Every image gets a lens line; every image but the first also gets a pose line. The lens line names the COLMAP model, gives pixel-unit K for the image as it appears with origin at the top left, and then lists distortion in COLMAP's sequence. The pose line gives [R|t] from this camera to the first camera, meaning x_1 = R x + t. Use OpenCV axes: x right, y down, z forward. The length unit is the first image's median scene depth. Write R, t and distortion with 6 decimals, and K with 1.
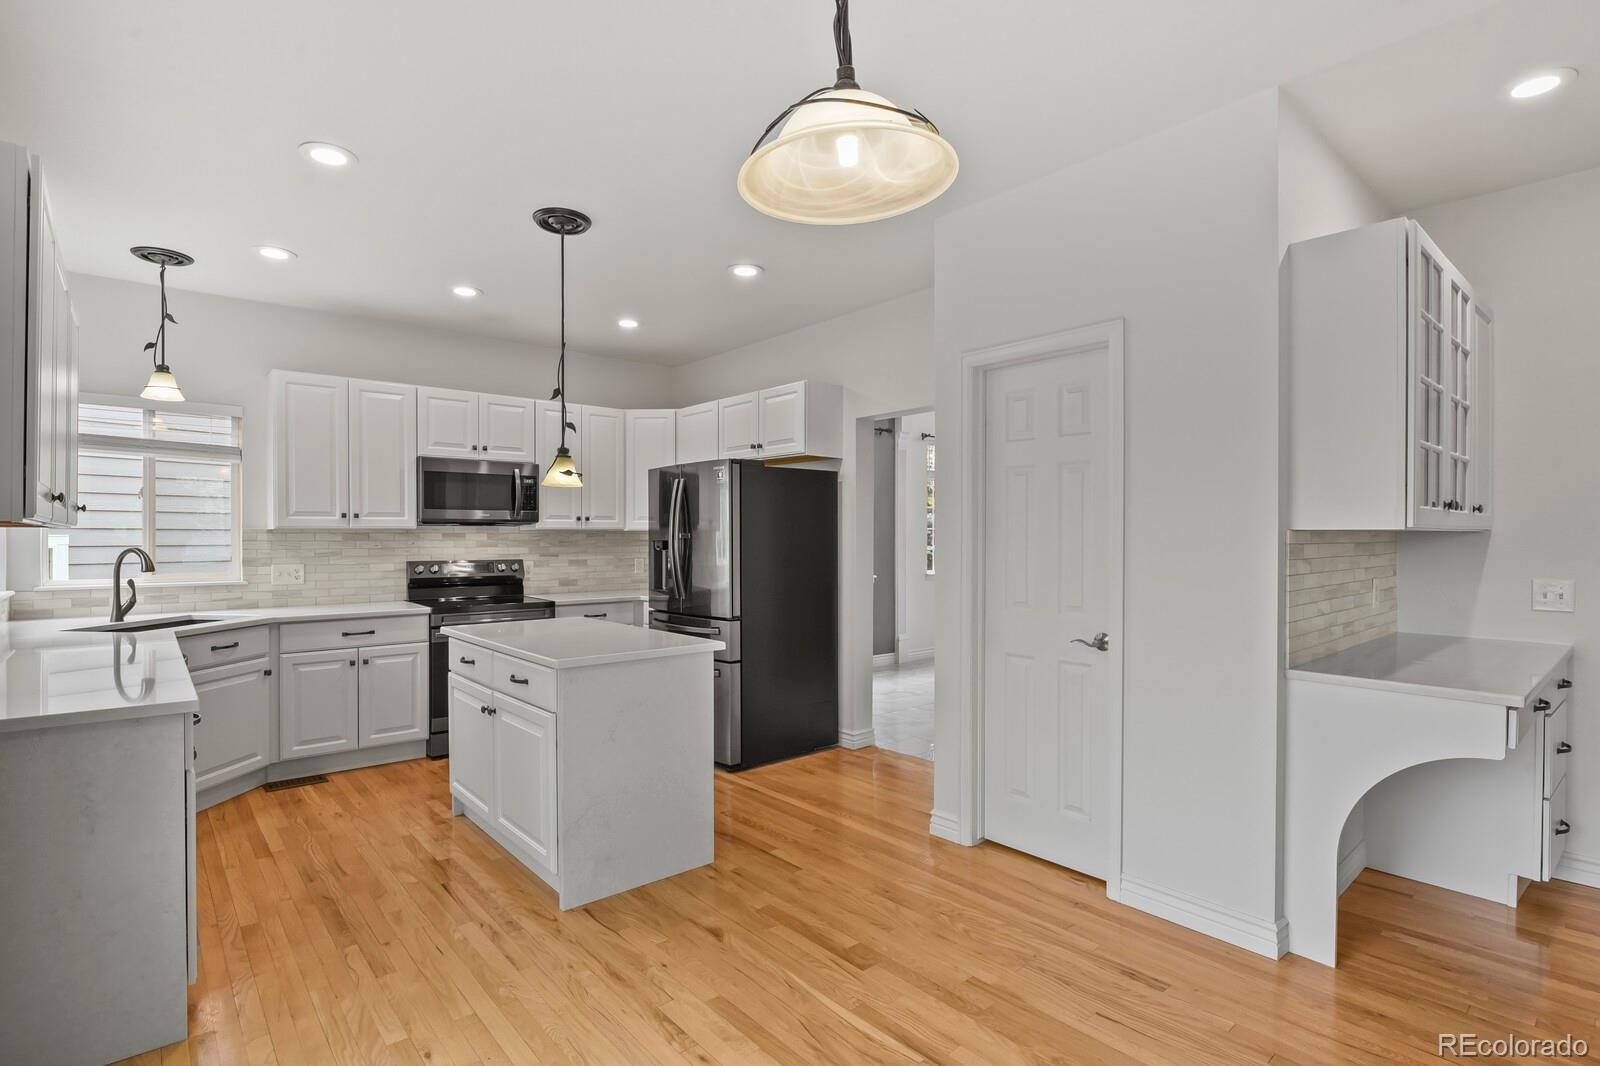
lens RADIAL K [[778.7, 0, 802.2], [0, 778.7, 537.0], [0, 0, 1]] dist [-0.001914, -0.009966]
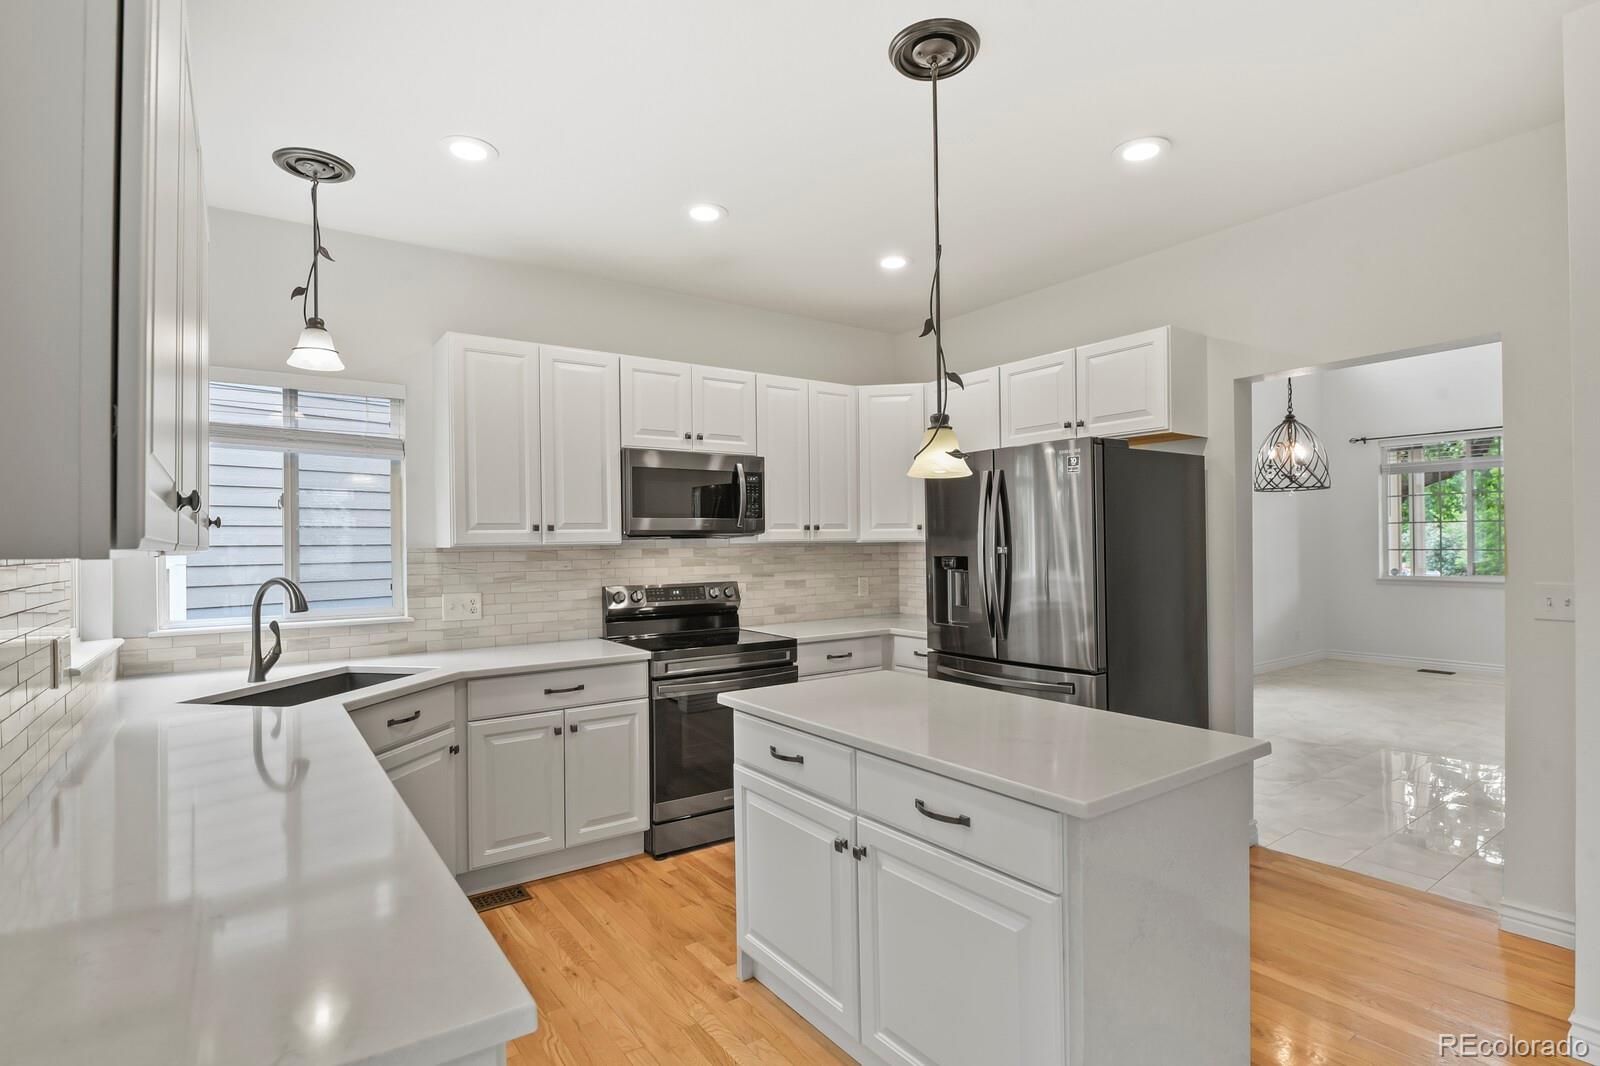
lens RADIAL K [[792.1, 0, 803.3], [0, 792.1, 538.0], [0, 0, 1]] dist [-0.004767, -0.009006]
pose [[0.995774, -0.012219, -0.091016, -0.269453], [0.011643, 0.999909, -0.006850, -0.009861], [0.091092, 0.005761, 0.995826, 0.272628]]
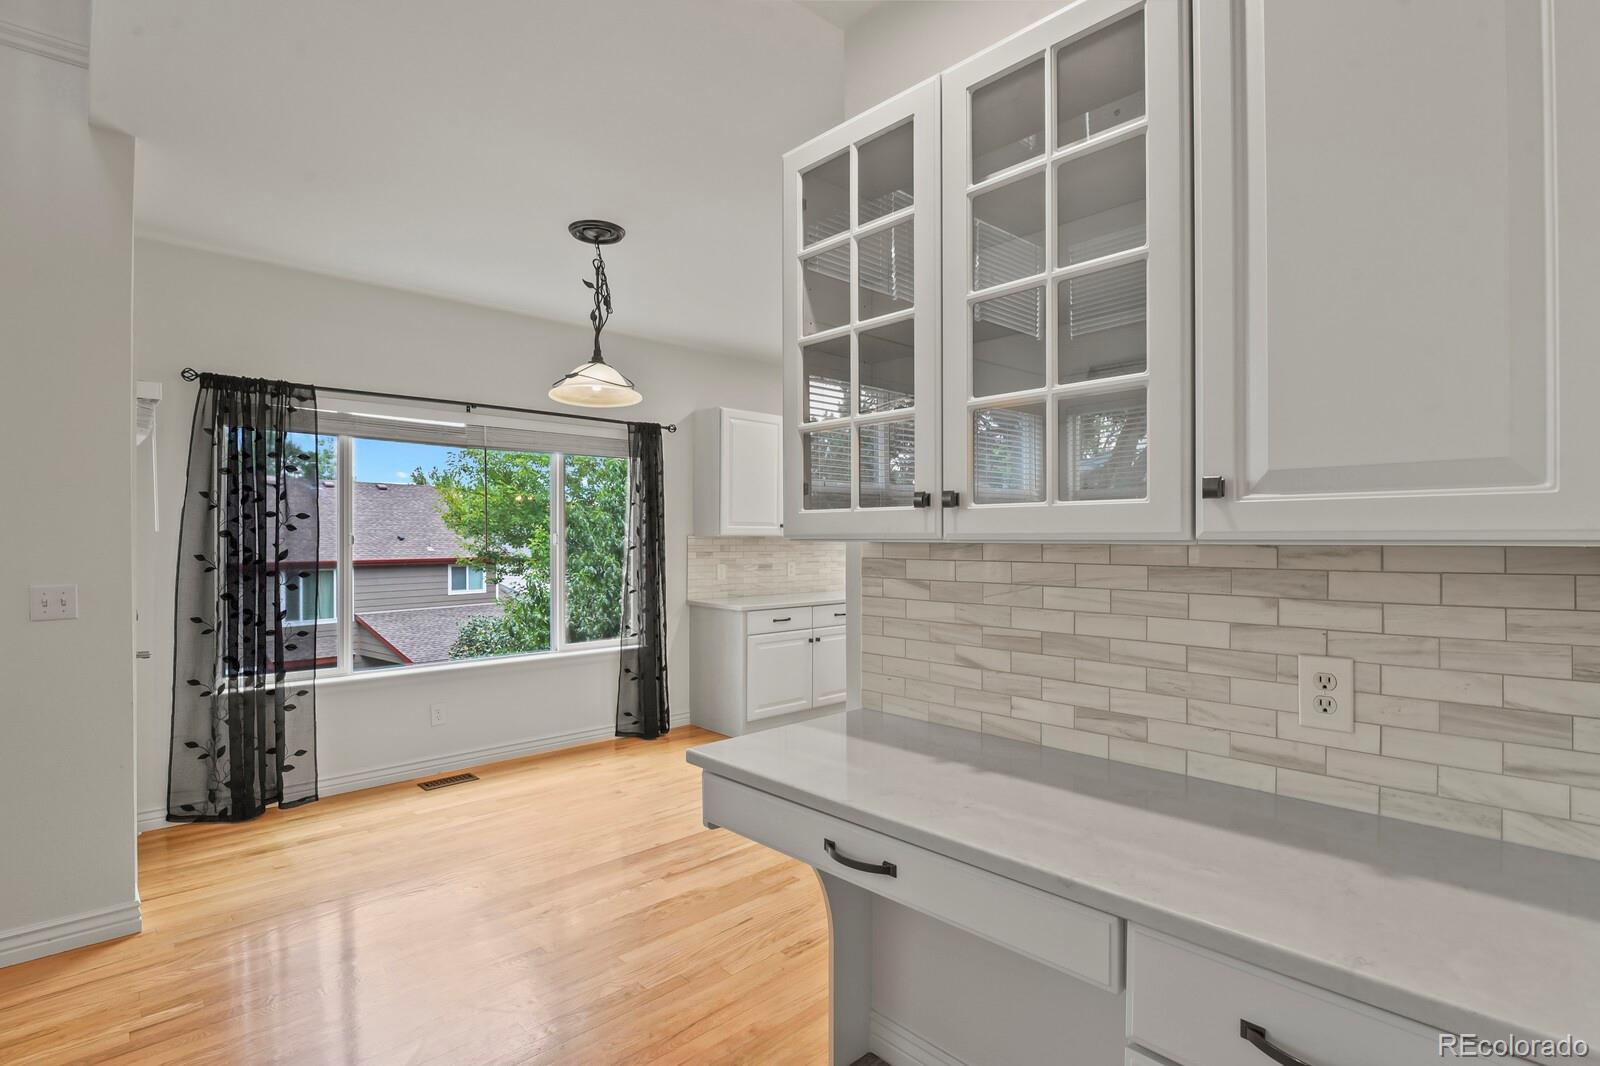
lens RADIAL K [[775.2, 0, 803.3], [0, 775.2, 538.5], [0, 0, 1]] dist [-0.004057, -0.007351]
pose [[0.049171, 0.002496, -0.998787, 0.783935], [-0.002423, 0.999994, 0.002380, -0.007773], [0.998787, 0.002304, 0.049177, 0.481864]]
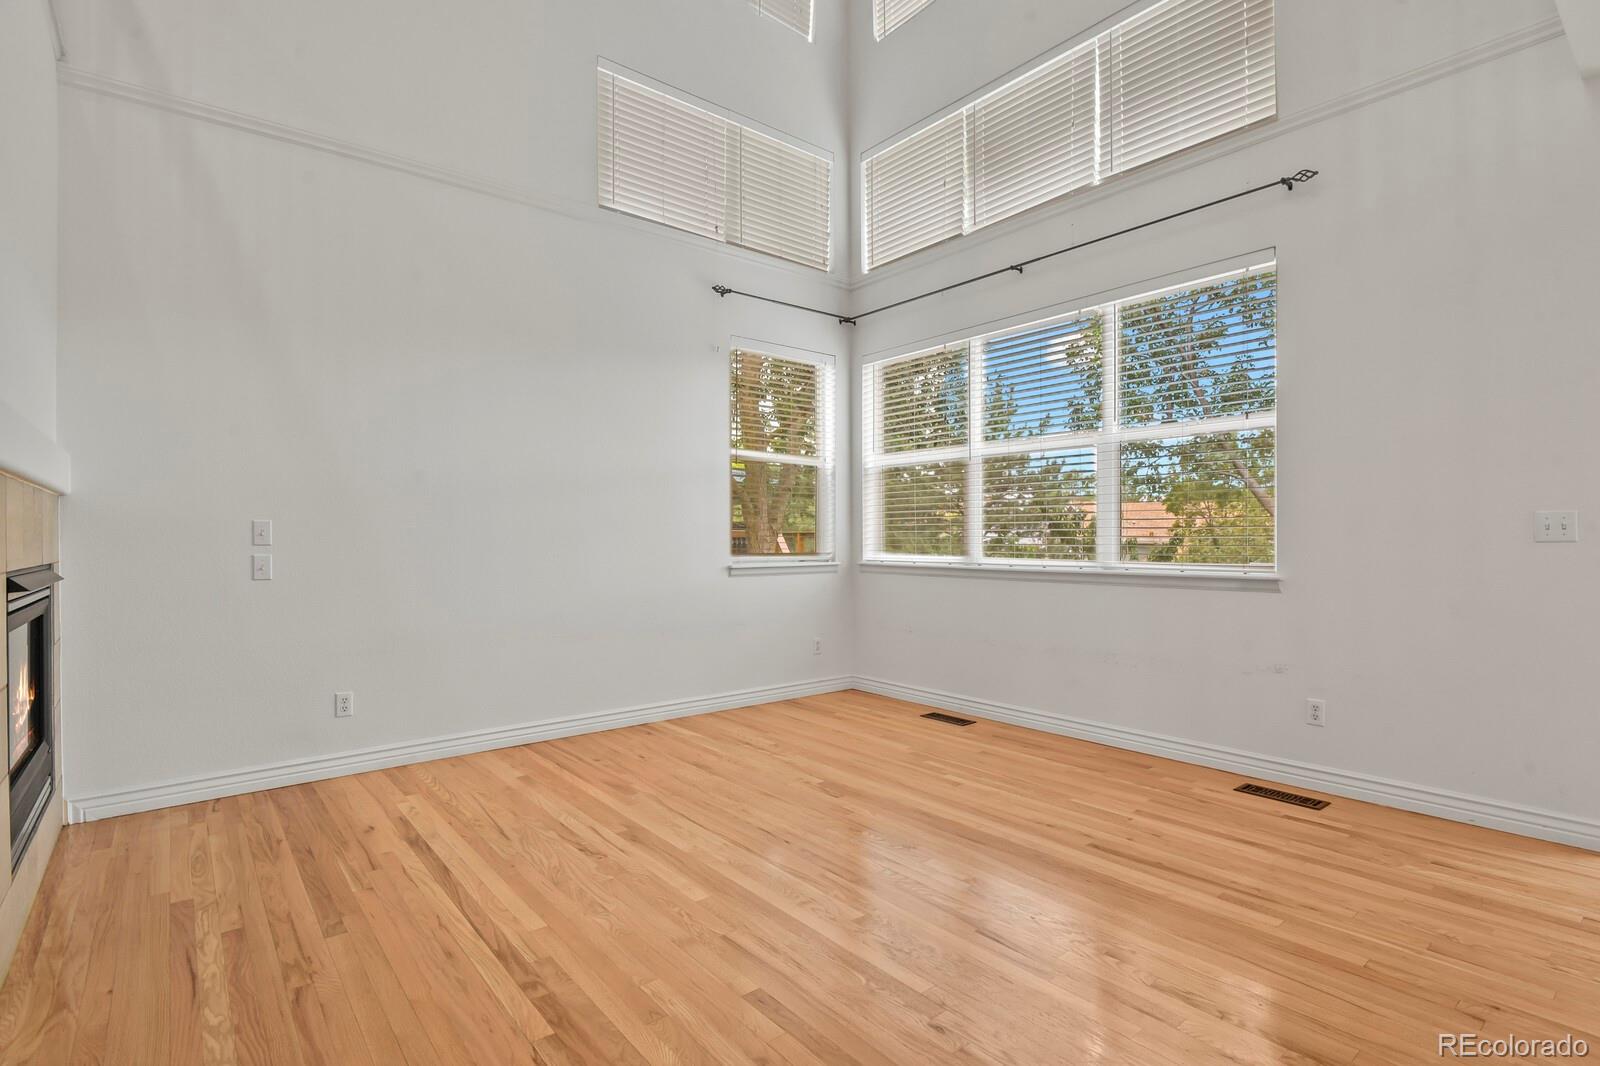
lens RADIAL K [[781.0, 0, 808.5], [0, 781.0, 535.9], [0, 0, 1]] dist [-0.001447, -0.006986]
pose [[-0.999653, 0.003194, 0.026166, 0.789294], [0.003293, 0.999988, 0.003735, 0.043426], [-0.026153, 0.003820, -0.999651, 0.606083]]
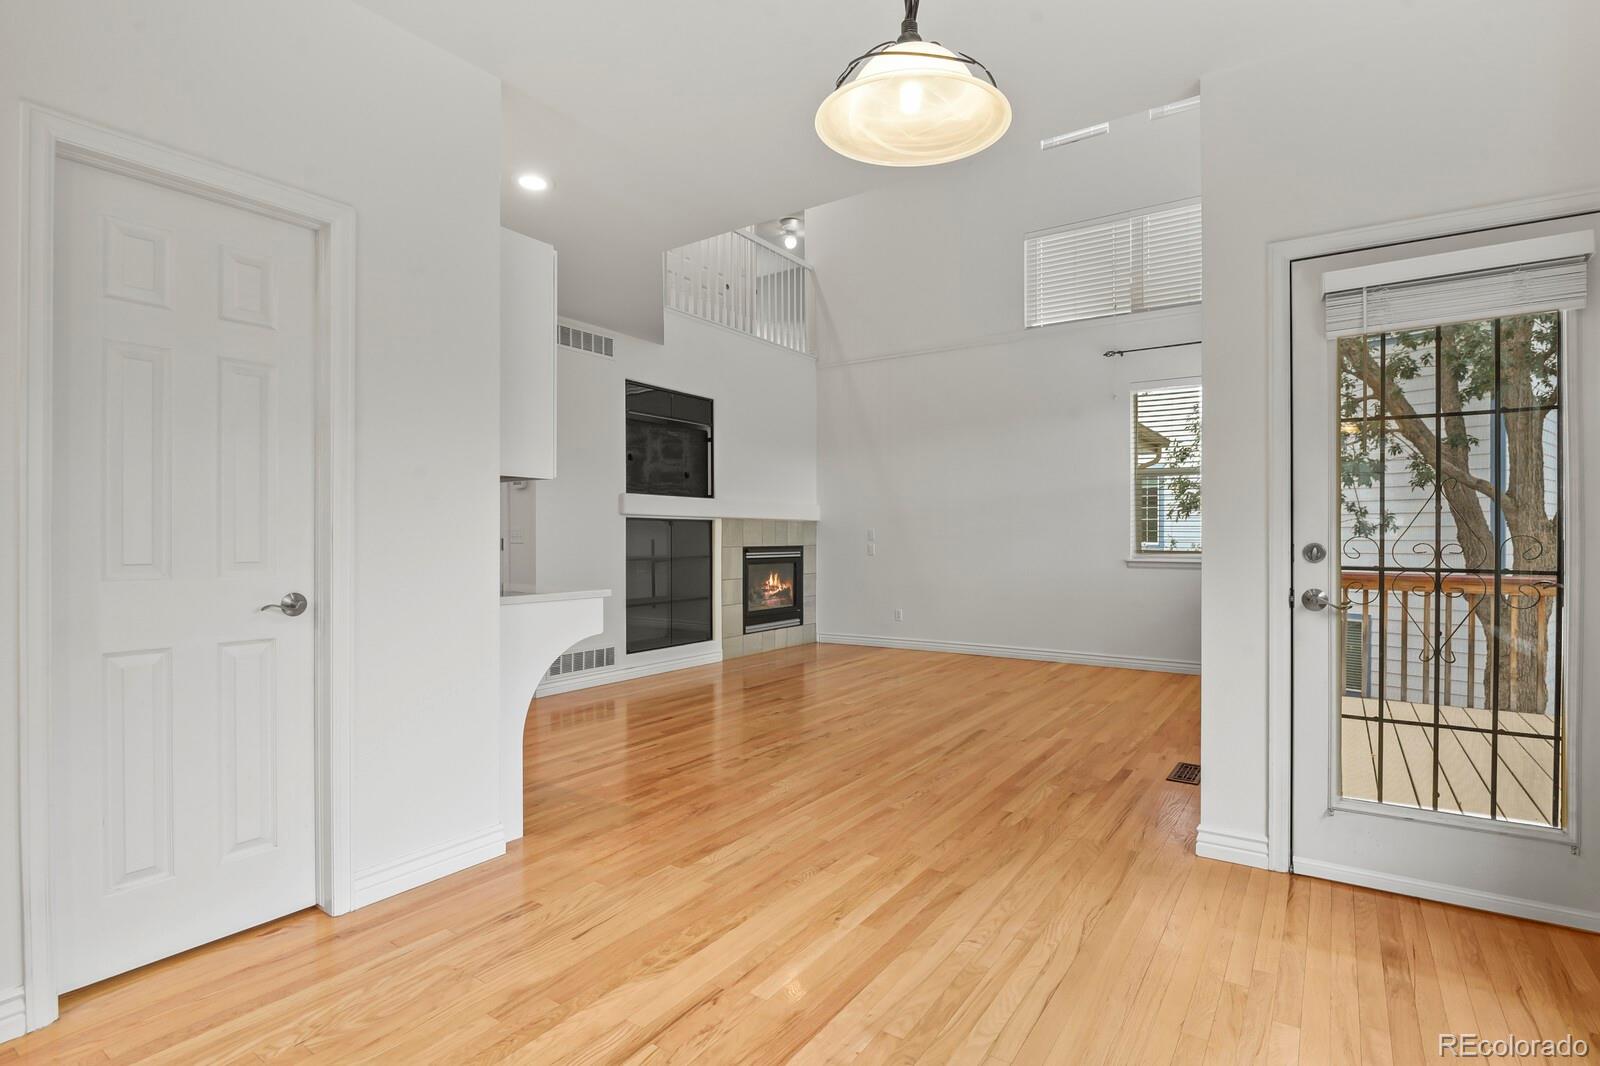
lens RADIAL K [[778.7, 0, 802.2], [0, 778.7, 537.0], [0, 0, 1]] dist [-0.001914, -0.009966]
pose [[-0.252804, 0.000566, 0.967517, -0.314671], [0.003573, 0.999994, 0.000349, 0.044955], [-0.967511, 0.003545, -0.252804, 0.455886]]
